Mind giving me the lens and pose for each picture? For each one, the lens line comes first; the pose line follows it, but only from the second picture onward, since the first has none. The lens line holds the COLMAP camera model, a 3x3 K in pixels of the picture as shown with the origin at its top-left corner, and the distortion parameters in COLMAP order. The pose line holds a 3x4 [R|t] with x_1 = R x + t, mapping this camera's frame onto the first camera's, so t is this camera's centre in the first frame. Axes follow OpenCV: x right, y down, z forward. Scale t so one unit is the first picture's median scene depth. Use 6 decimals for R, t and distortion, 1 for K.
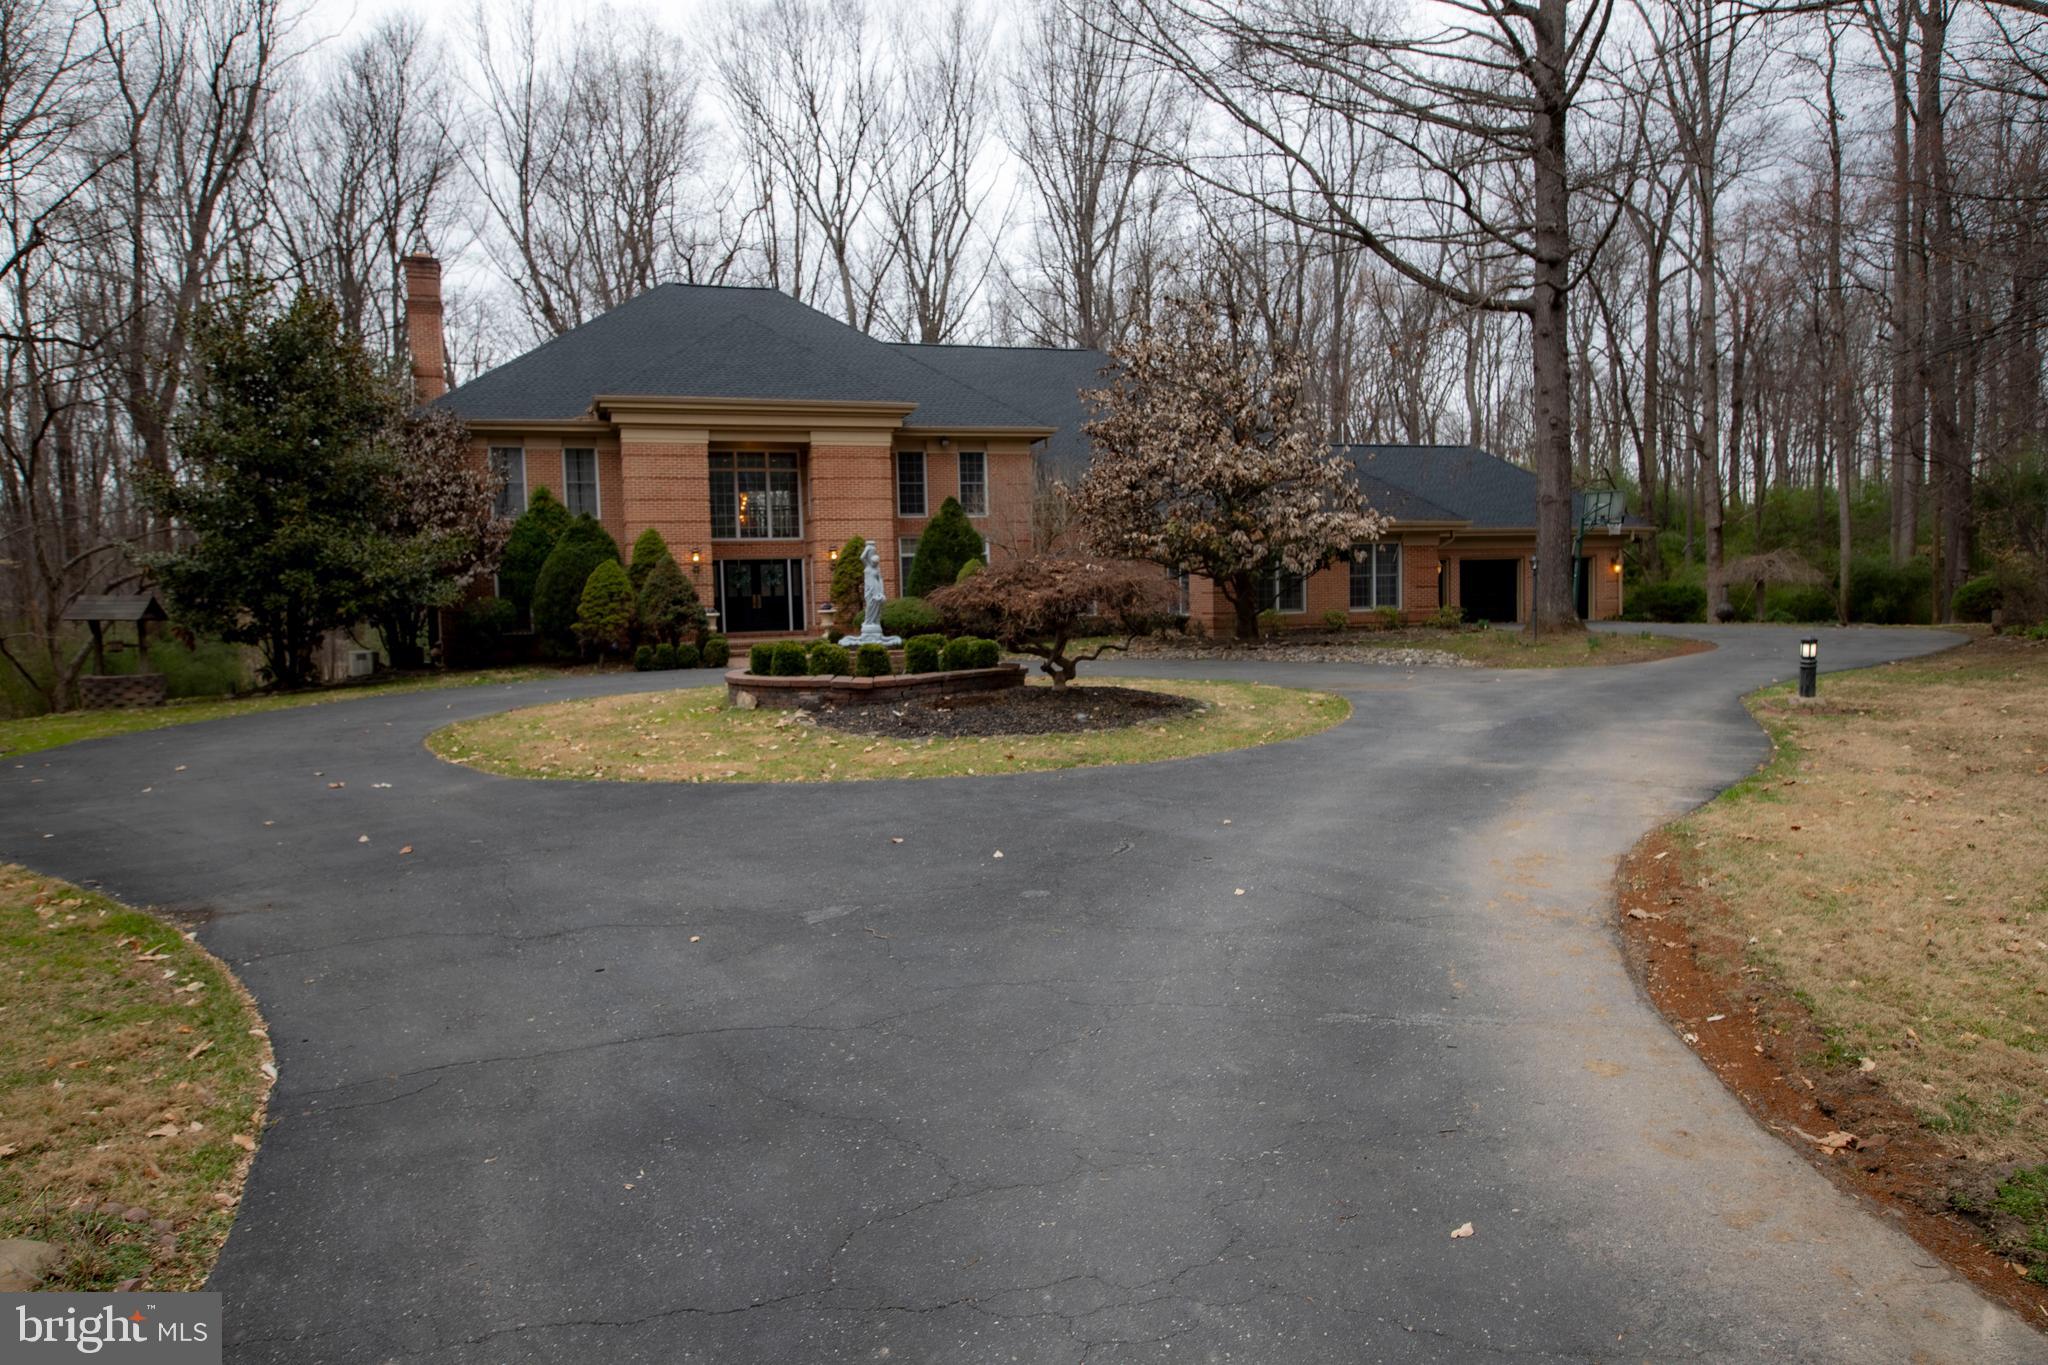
lens RADIAL K [[1319.7, 0, 1022.9], [0, 1319.7, 687.7], [0, 0, 1]] dist [0.021895, -0.006612]
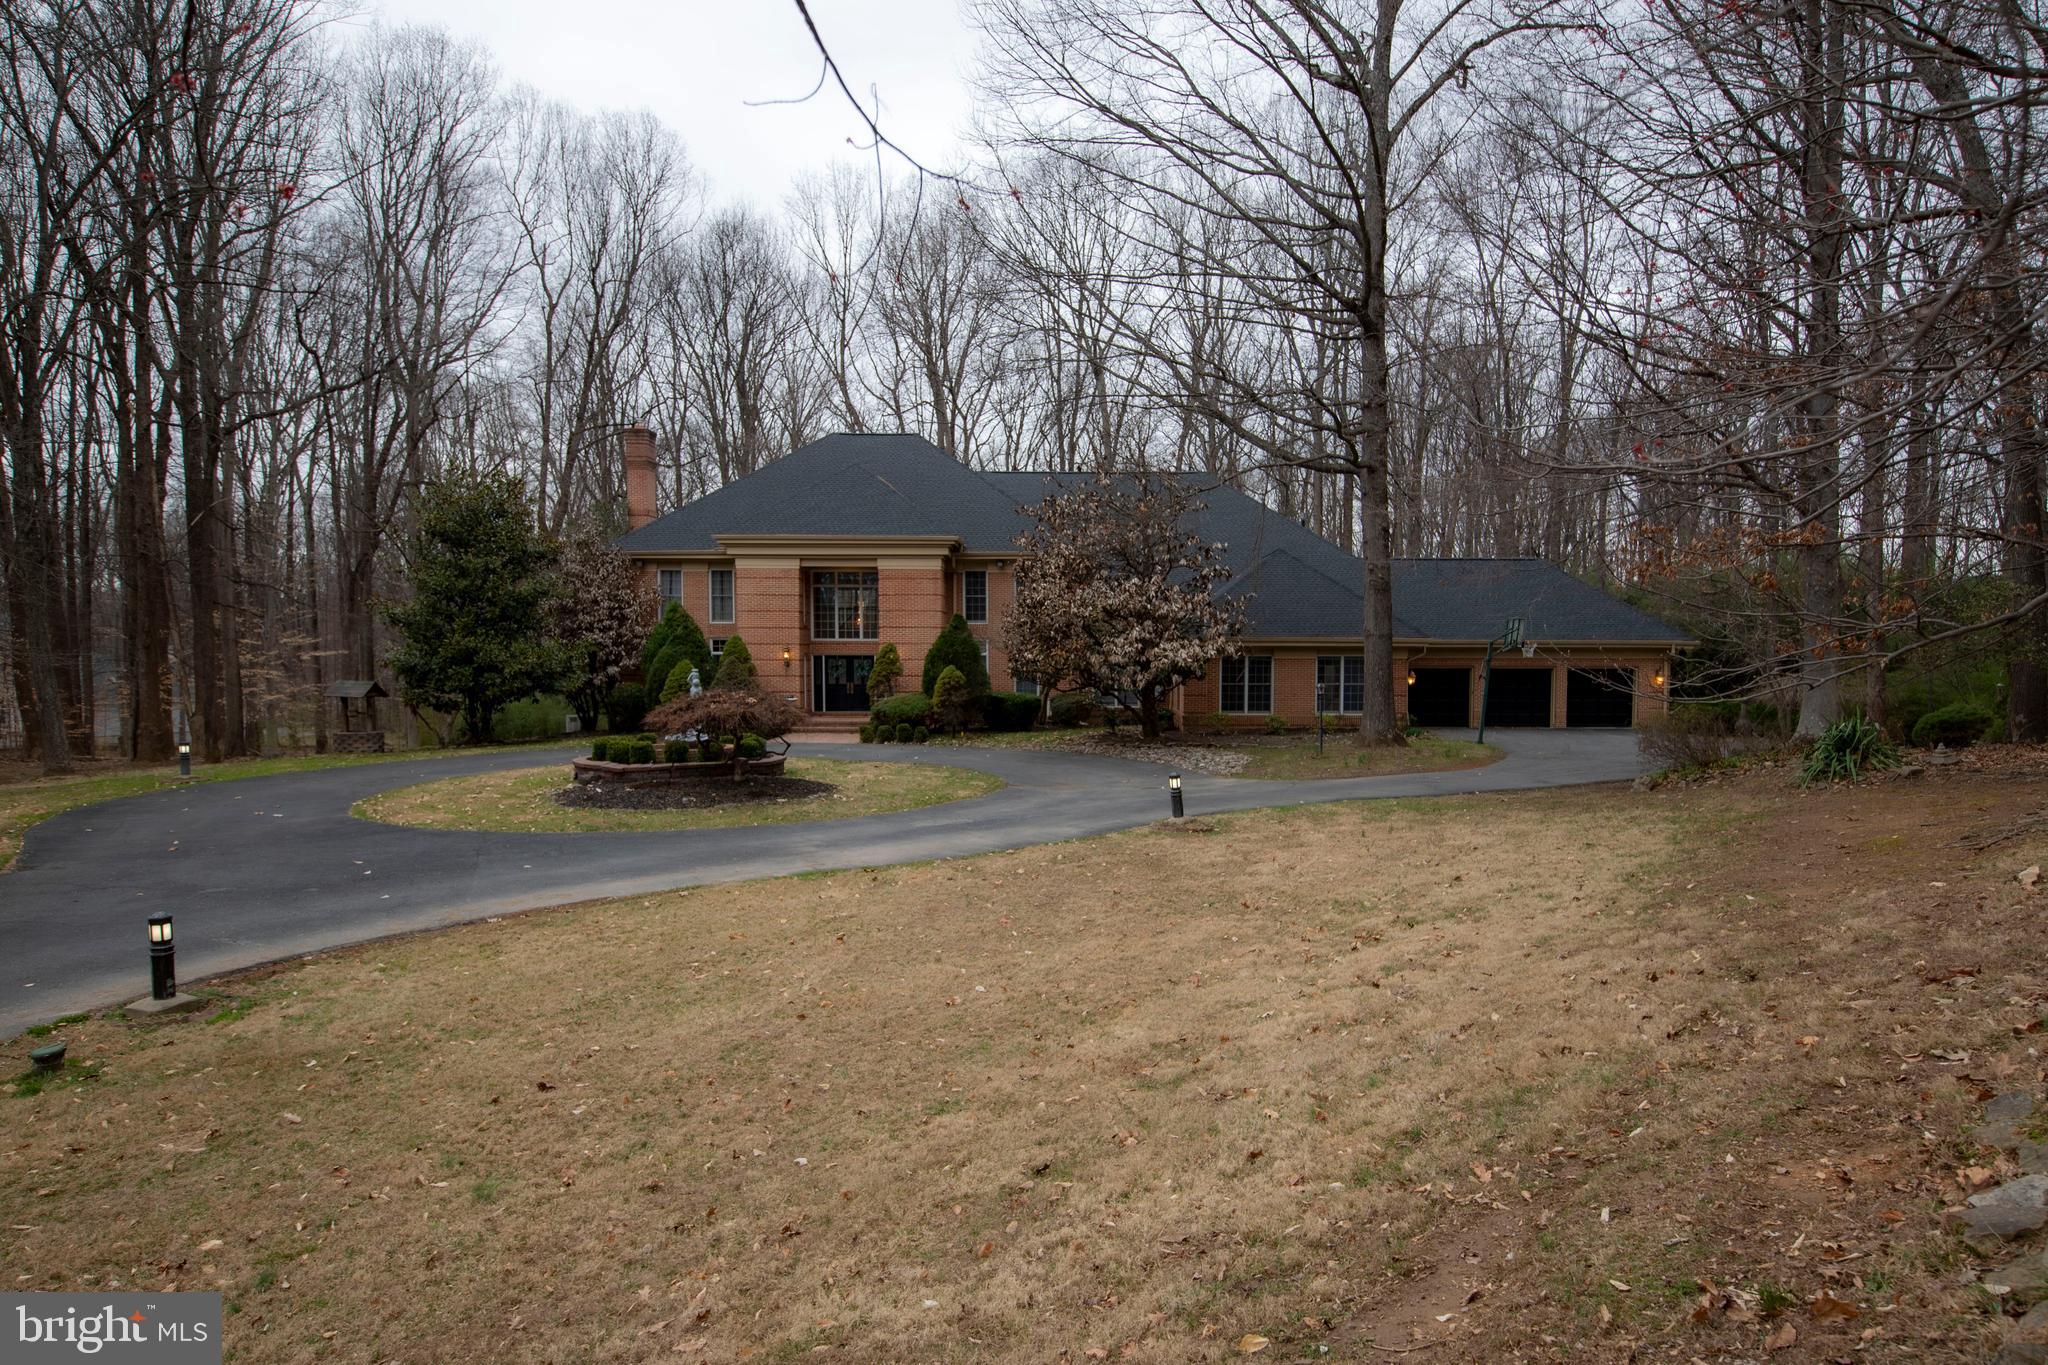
lens RADIAL K [[1300.8, 0, 1093.7], [0, 1300.8, 735.8], [0, 0, 1]] dist [0.022787, -0.010501]
pose [[0.951575, 0.046766, -0.303840, 0.441130], [-0.047807, 0.998849, 0.004018, -0.037802], [0.303678, 0.010702, 0.952715, -0.143665]]
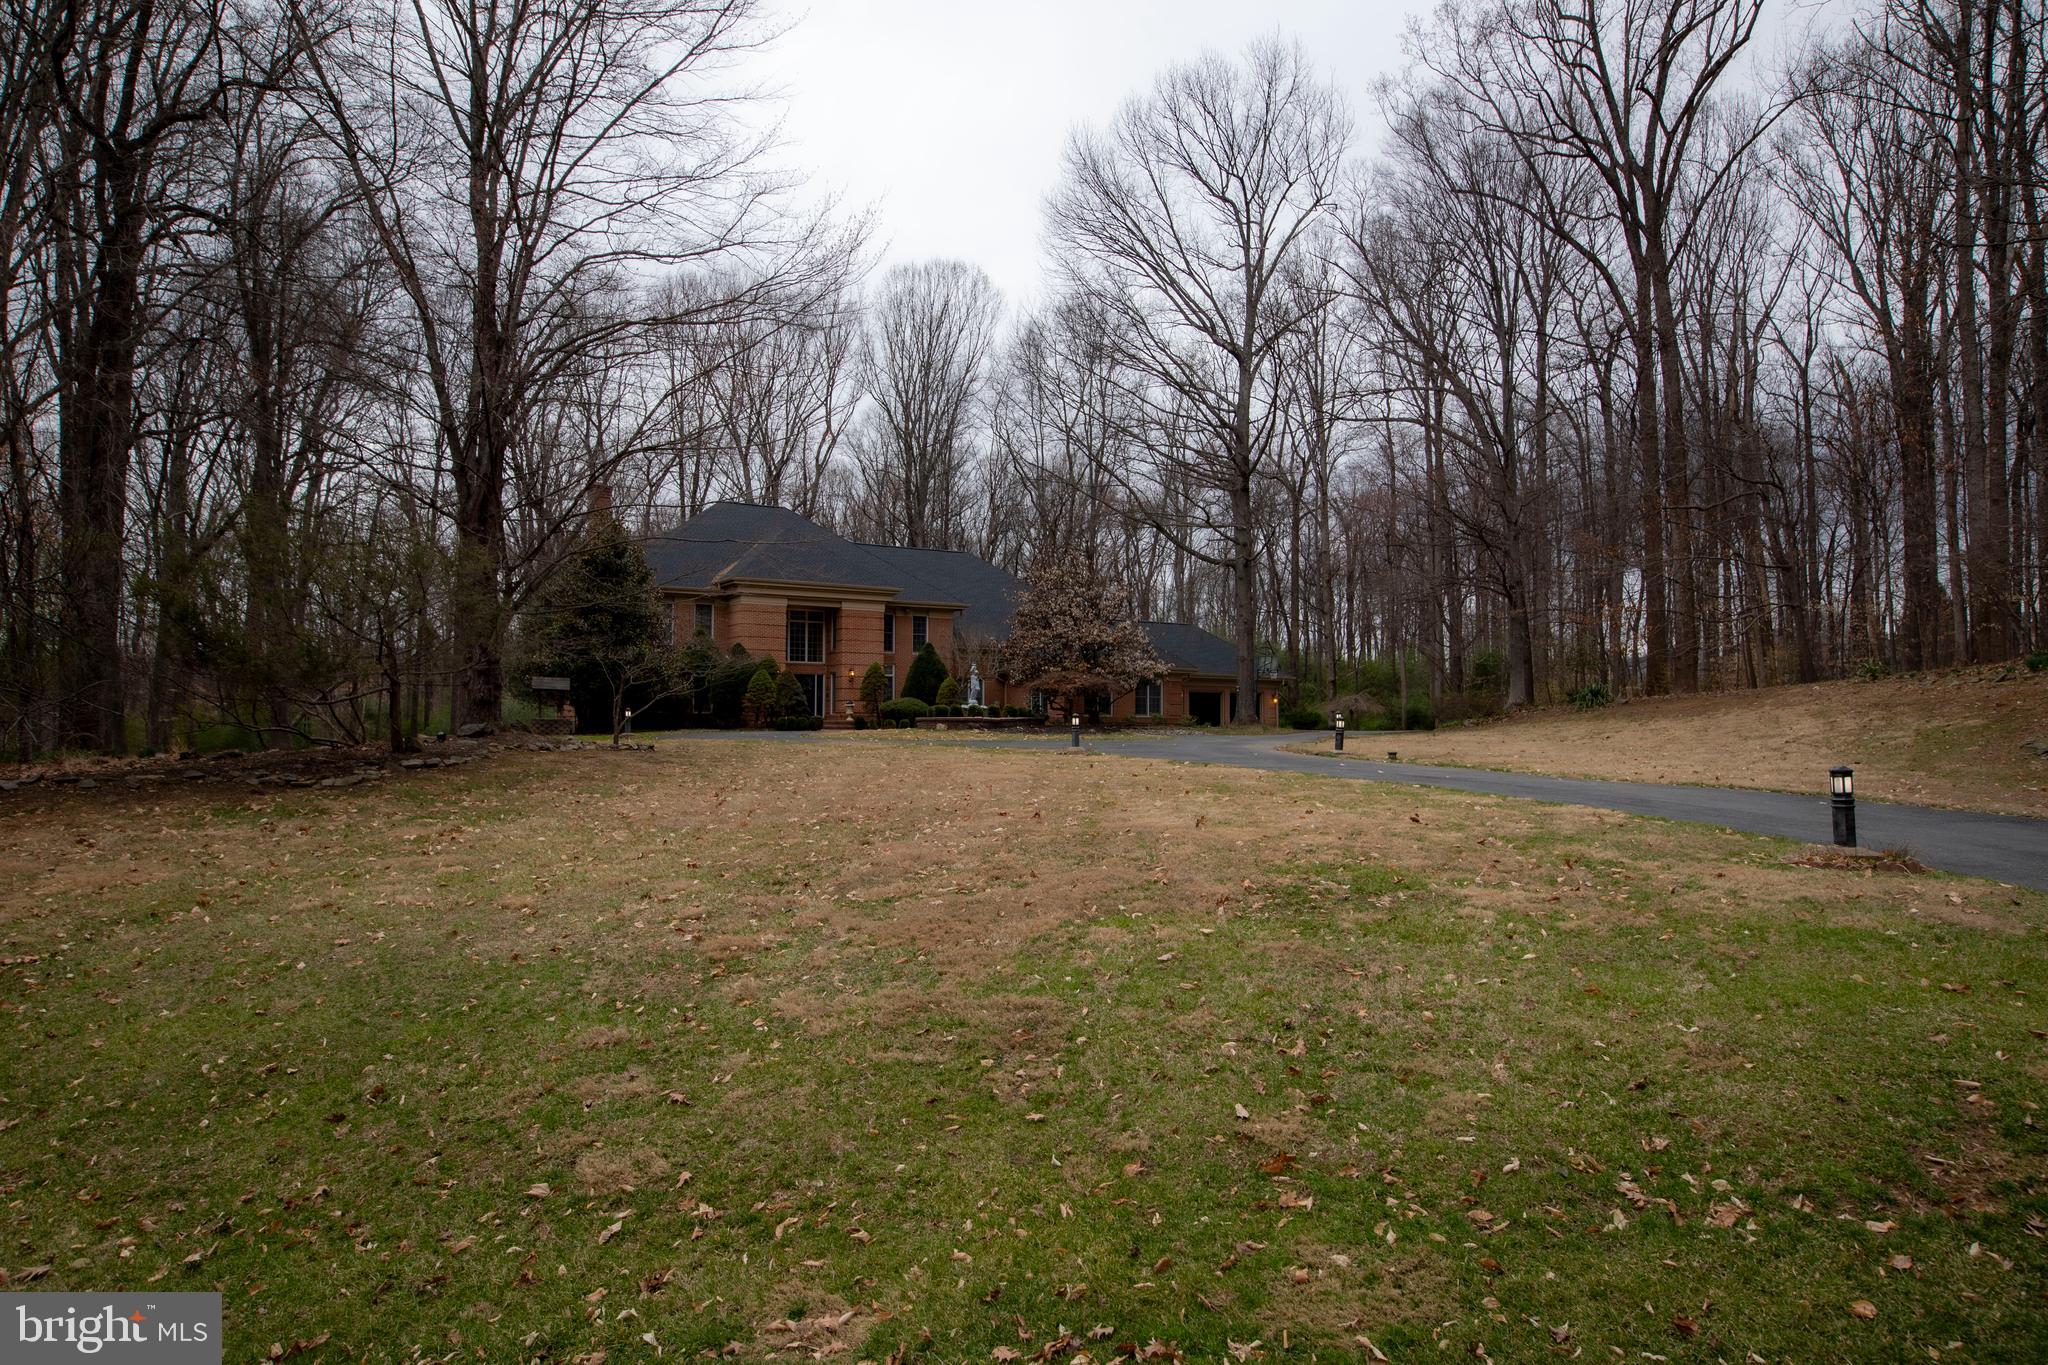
lens RADIAL K [[1319.7, 0, 1025.1], [0, 1319.7, 682.2], [0, 0, 1]] dist [0.021895, -0.006612]
pose [[0.972425, 0.037906, 0.230115, -0.327882], [-0.011843, 0.993456, -0.113603, 0.106389], [-0.232915, 0.107745, 0.966510, -0.729296]]
